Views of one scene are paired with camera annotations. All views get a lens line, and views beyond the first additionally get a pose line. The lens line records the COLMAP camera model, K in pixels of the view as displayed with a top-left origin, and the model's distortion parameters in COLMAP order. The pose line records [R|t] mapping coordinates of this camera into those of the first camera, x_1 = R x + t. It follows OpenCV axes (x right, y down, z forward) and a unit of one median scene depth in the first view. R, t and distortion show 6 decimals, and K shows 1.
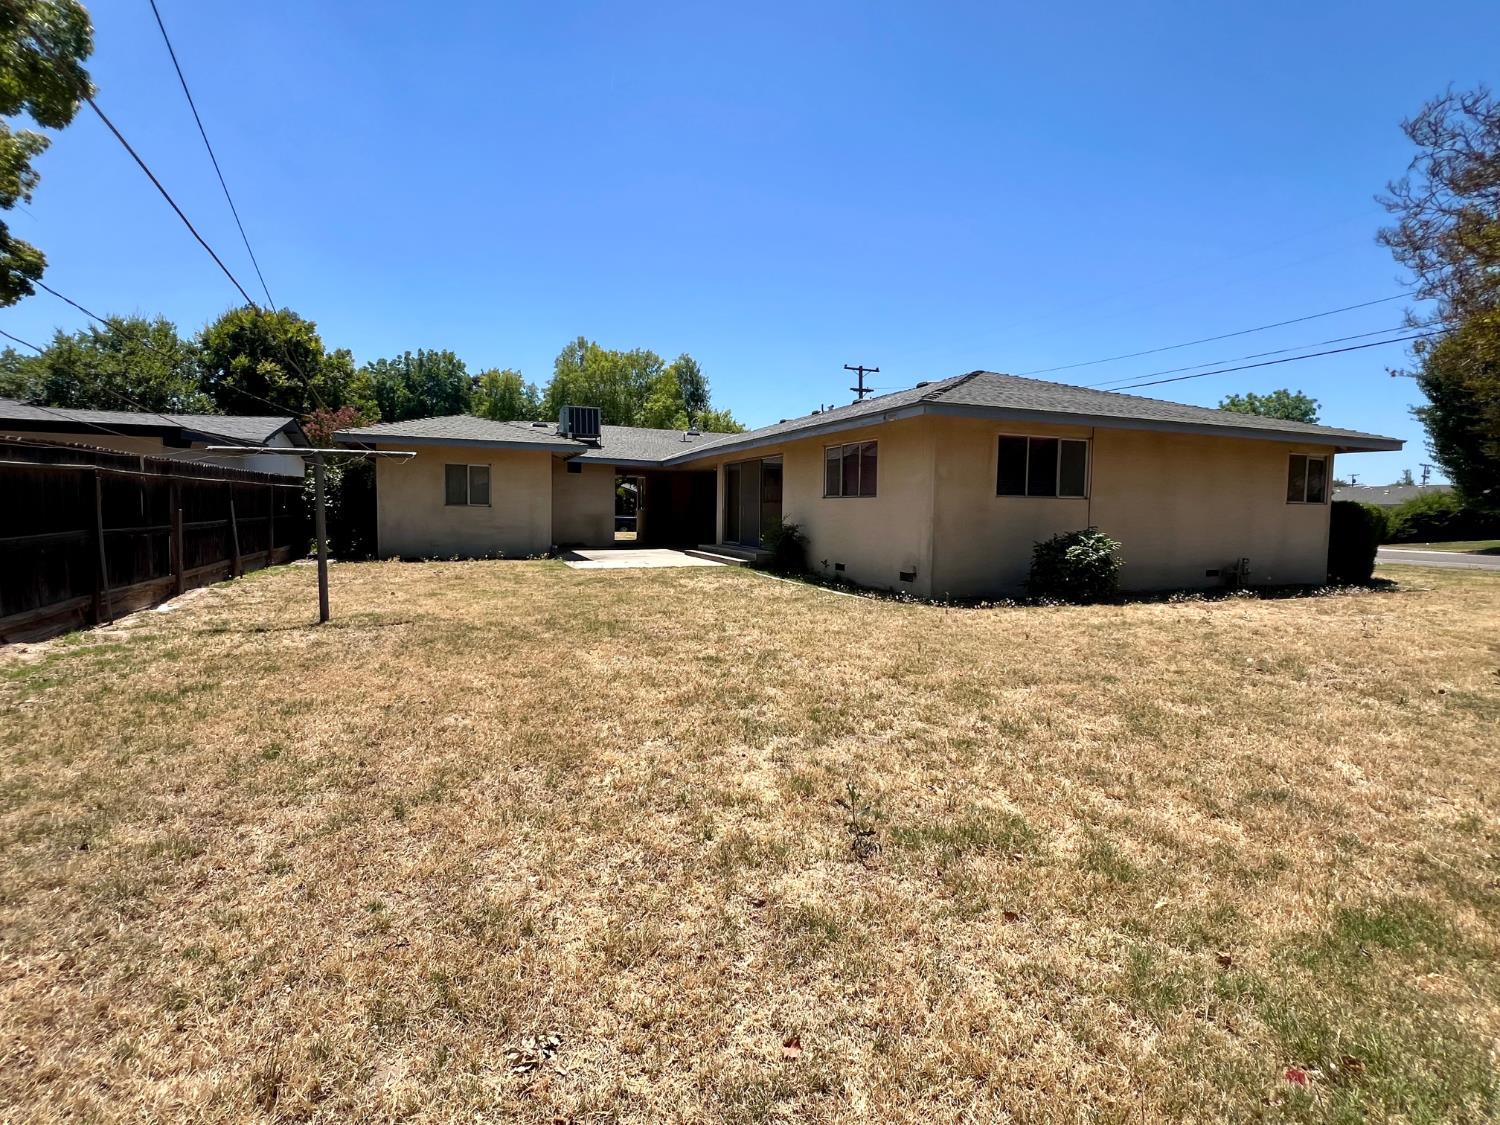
lens RADIAL K [[704.8, 0, 754.4], [0, 704.8, 567.4], [0, 0, 1]] dist [-0.010804, -0.000238]
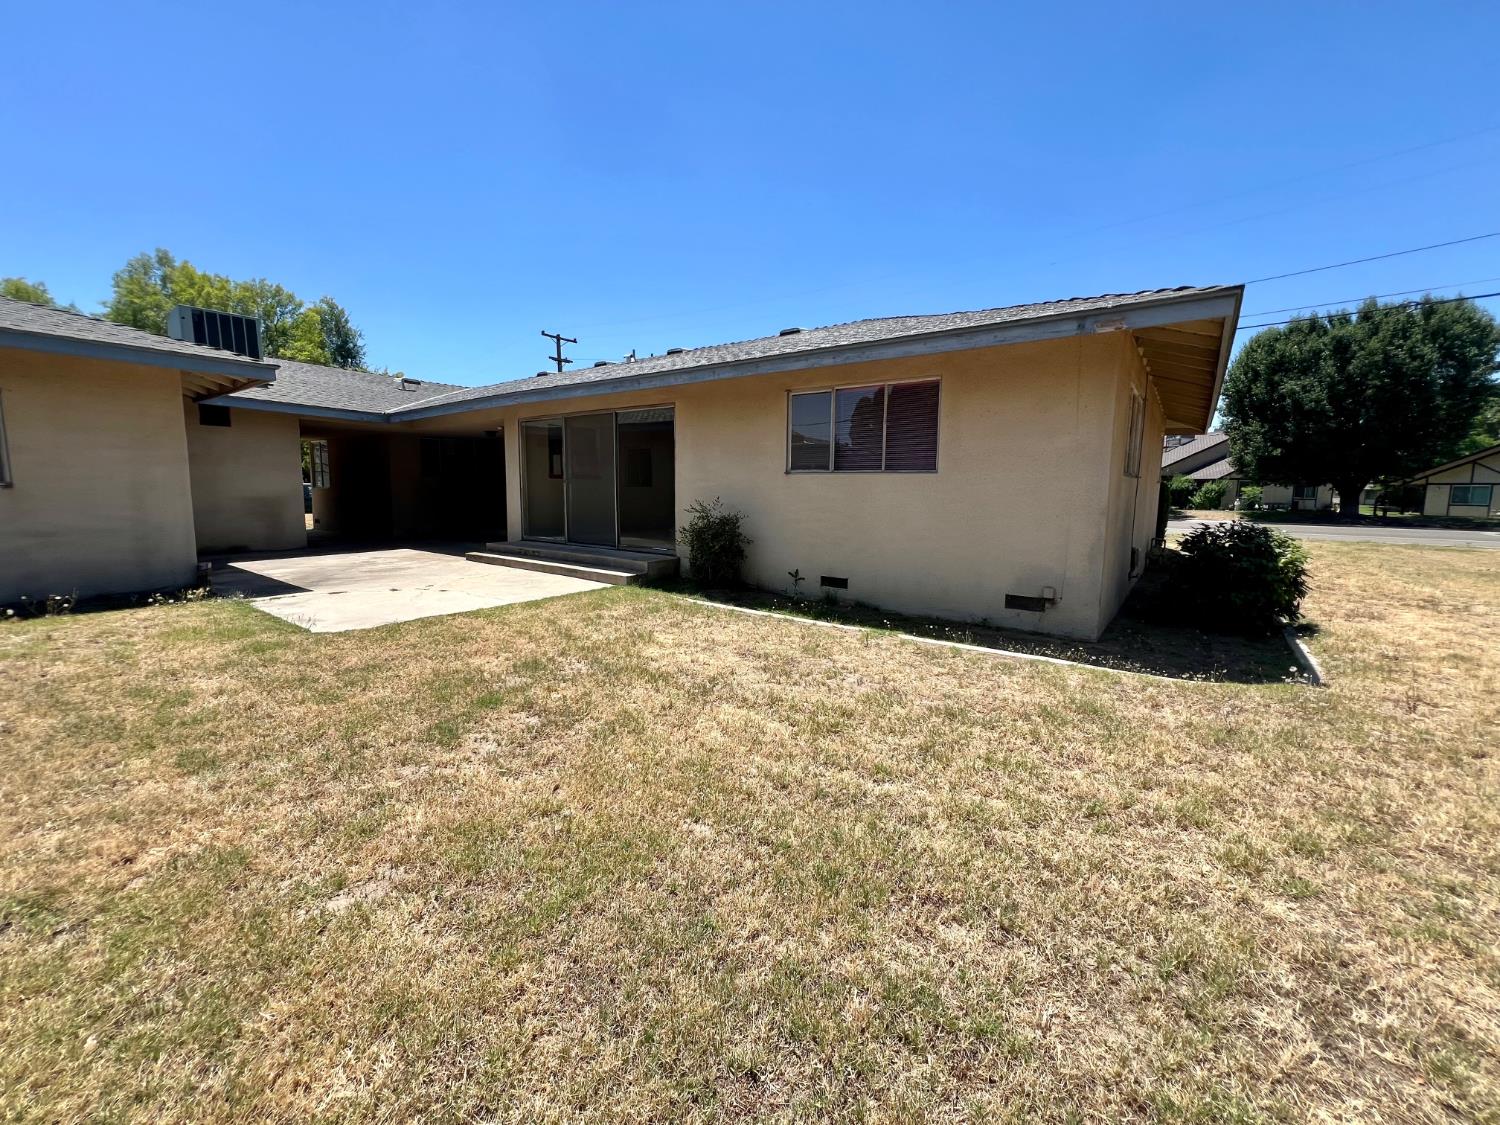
lens RADIAL K [[600.2, 0, 745.3], [0, 600.2, 549.0], [0, 0, 1]] dist [-0.004327, 0.000962]
pose [[0.860143, -0.057332, 0.506820, -0.172988], [0.042570, 0.998265, 0.040678, -0.043980], [-0.508273, -0.013414, 0.861092, 0.451192]]
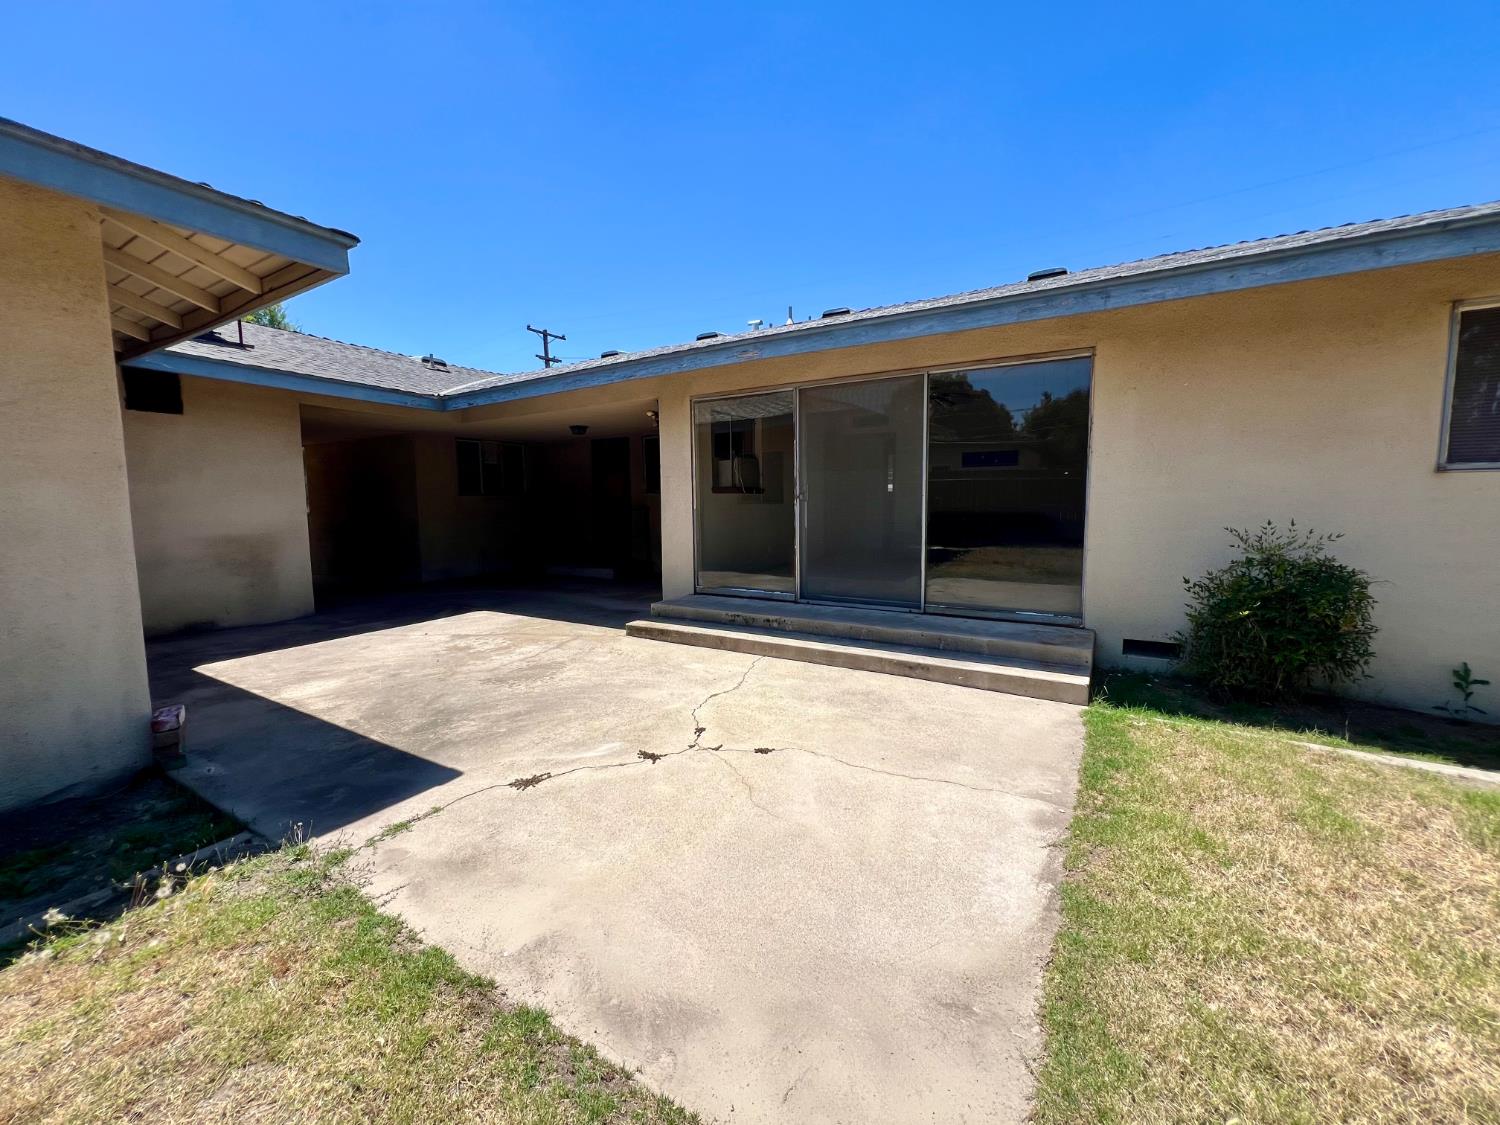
lens RADIAL K [[600.2, 0, 737.8], [0, 600.2, 548.8], [0, 0, 1]] dist [-0.004327, 0.000962]
pose [[0.810733, -0.070611, 0.581142, -0.257536], [0.069916, 0.997273, 0.023634, -0.075312], [-0.581226, 0.021470, 0.813459, 0.792997]]
